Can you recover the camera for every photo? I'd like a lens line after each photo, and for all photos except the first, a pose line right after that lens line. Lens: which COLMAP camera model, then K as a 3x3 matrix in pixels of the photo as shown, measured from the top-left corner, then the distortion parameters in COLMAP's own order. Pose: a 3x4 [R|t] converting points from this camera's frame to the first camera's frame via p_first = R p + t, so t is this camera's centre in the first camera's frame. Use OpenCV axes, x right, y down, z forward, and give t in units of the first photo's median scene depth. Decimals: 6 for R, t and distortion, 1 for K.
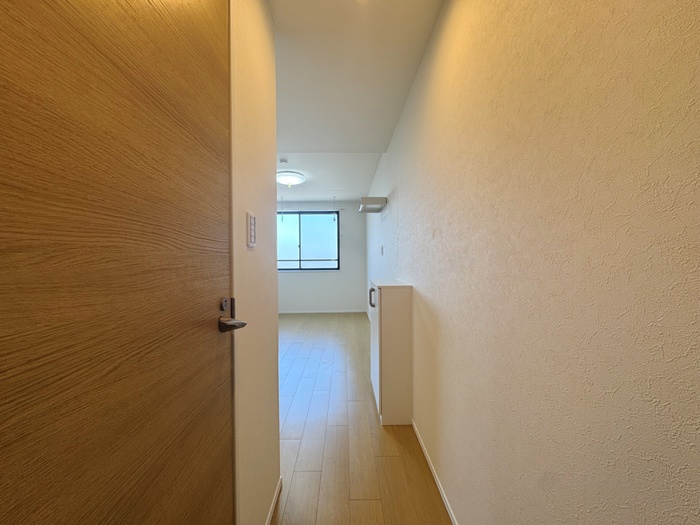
lens RADIAL K [[280.9, 0, 351.1], [0, 280.9, 261.7], [0, 0, 1]] dist [-0.002717, 0.000124]
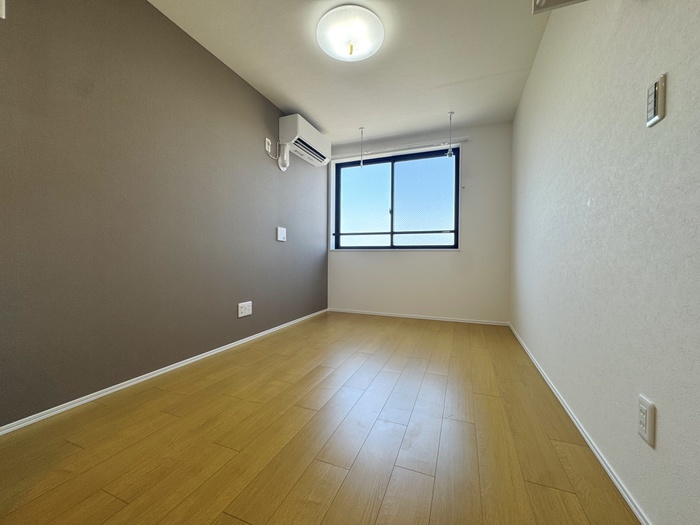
lens RADIAL K [[280.9, 0, 350.0], [0, 280.9, 262.9], [0, 0, 1]] dist [-0.002717, 0.000124]
pose [[0.917229, 0.019399, -0.397887, -0.014287], [-0.012883, 0.999736, 0.019043, 0.051368], [0.398151, -0.012341, 0.917237, 0.375837]]
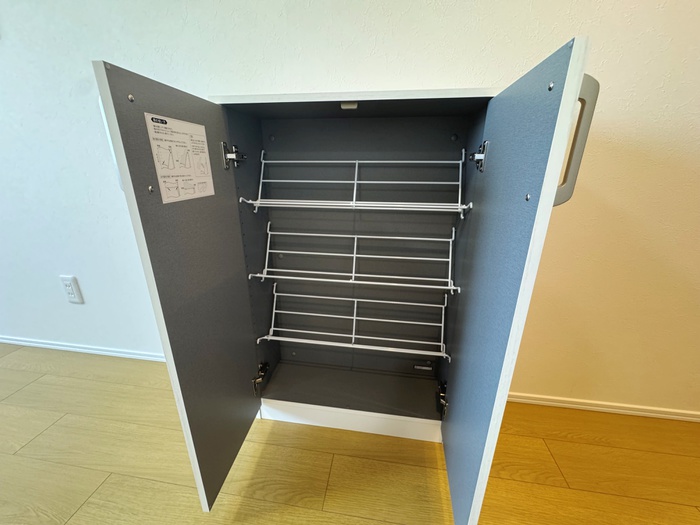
lens RADIAL K [[280.9, 0, 350.1], [0, 280.9, 260.4], [0, 0, 1]] dist [-0.002717, 0.000124]
pose [[0.177294, -0.307542, 0.934871, -0.072976], [0.000337, 0.949939, 0.312435, 0.049678], [-0.984158, -0.055078, 0.168523, 0.339184]]
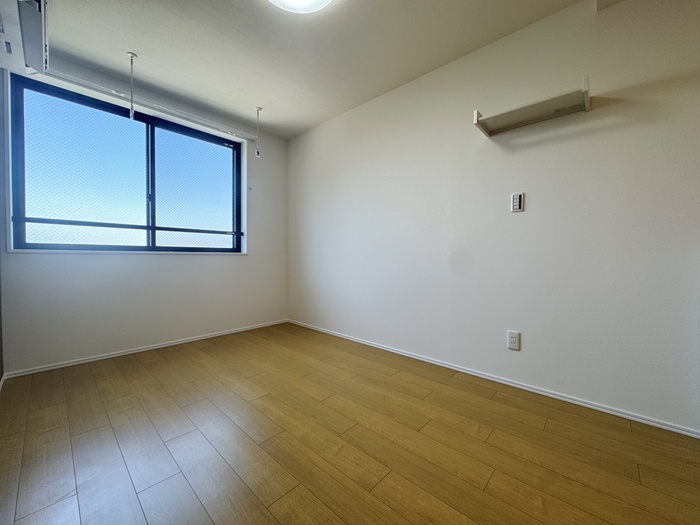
lens RADIAL K [[280.9, 0, 349.9], [0, 280.9, 262.3], [0, 0, 1]] dist [-0.002717, 0.000124]
pose [[0.700914, -0.006140, 0.713220, -0.278541], [-0.007778, 0.999838, 0.016251, 0.038564], [-0.713204, -0.016938, 0.700752, 0.468946]]
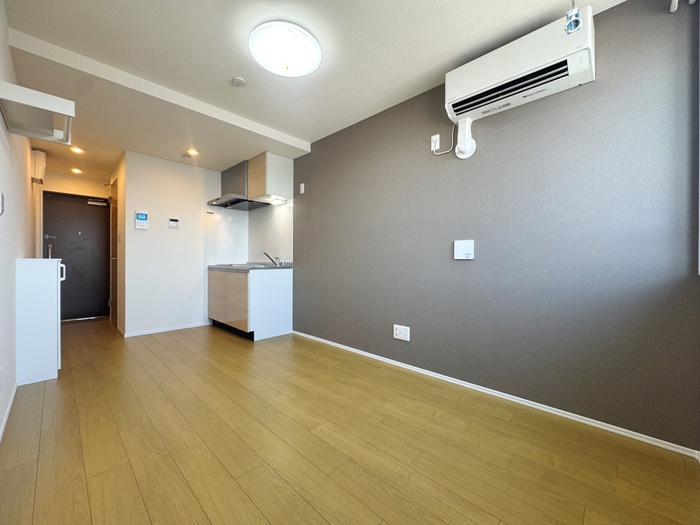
lens RADIAL K [[280.9, 0, 350.2], [0, 280.9, 262.3], [0, 0, 1]] dist [-0.002717, 0.000124]
pose [[-0.714400, 0.001587, -0.699736, 0.016208], [-0.004217, 0.999970, 0.006573, 0.025591], [0.699725, 0.007646, -0.714371, 0.928451]]
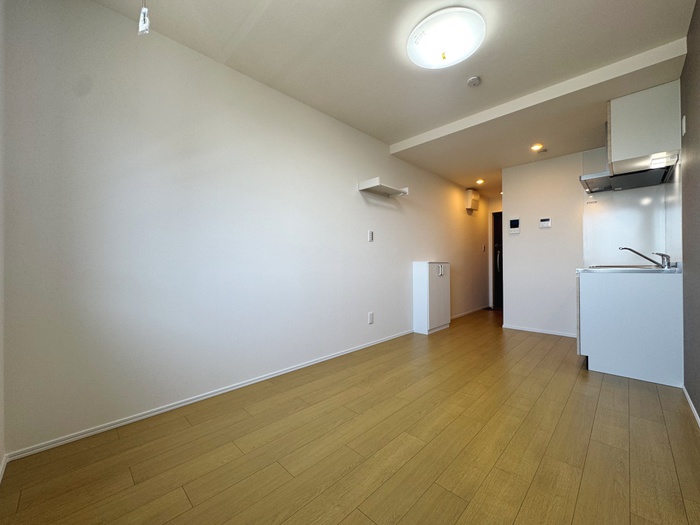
lens RADIAL K [[280.9, 0, 349.3], [0, 280.9, 262.5], [0, 0, 1]] dist [-0.002717, 0.000124]
pose [[-0.686034, 0.009699, 0.727505, -0.282531], [0.010026, 0.999942, -0.003876, 0.027511], [-0.727501, 0.004634, -0.686091, 0.932744]]
